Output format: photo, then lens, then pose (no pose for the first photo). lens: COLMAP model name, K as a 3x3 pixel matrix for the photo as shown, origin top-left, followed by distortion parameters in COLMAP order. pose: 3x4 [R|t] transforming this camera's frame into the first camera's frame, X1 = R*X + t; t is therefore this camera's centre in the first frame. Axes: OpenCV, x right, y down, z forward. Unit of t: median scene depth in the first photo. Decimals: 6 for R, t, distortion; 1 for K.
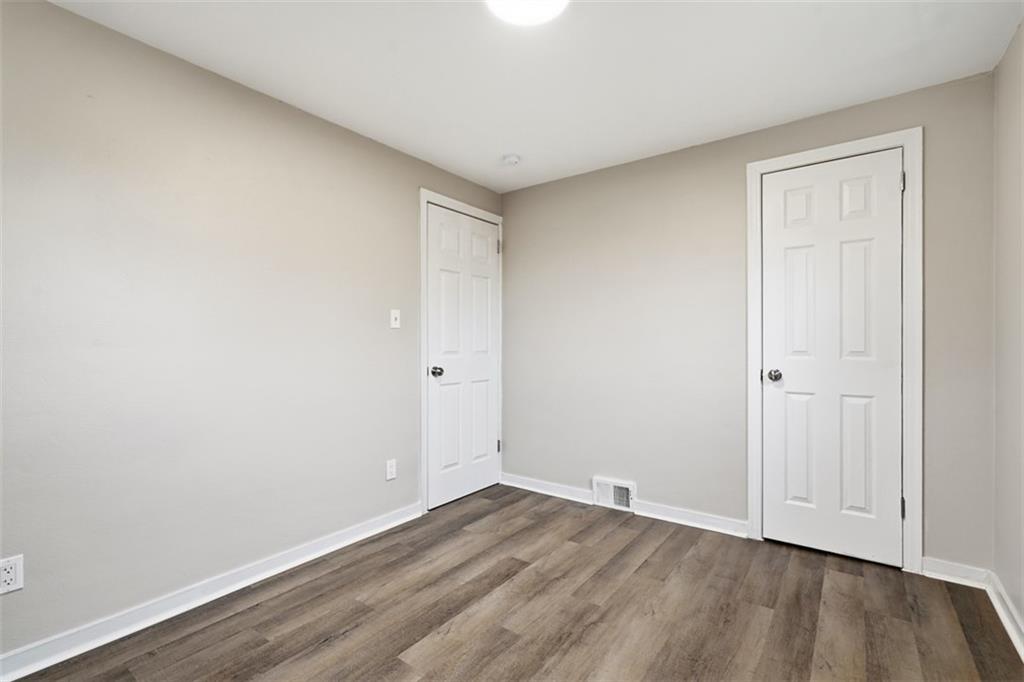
lens RADIAL K [[470.4, 0, 508.4], [0, 470.4, 341.9], [0, 0, 1]] dist [0.000226, -0.000237]
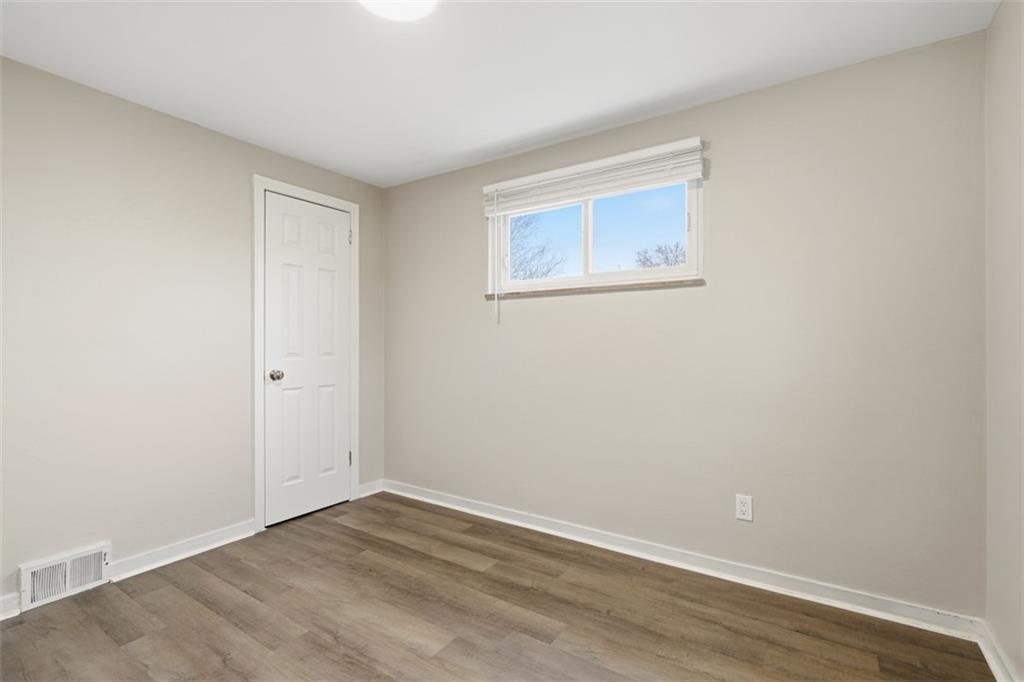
lens RADIAL K [[470.4, 0, 515.0], [0, 470.4, 340.8], [0, 0, 1]] dist [0.000226, -0.000237]
pose [[-0.054827, 0.008975, 0.998456, -0.635055], [-0.002404, 0.999956, -0.009120, -0.001844], [-0.998493, -0.002900, -0.054803, 0.544110]]
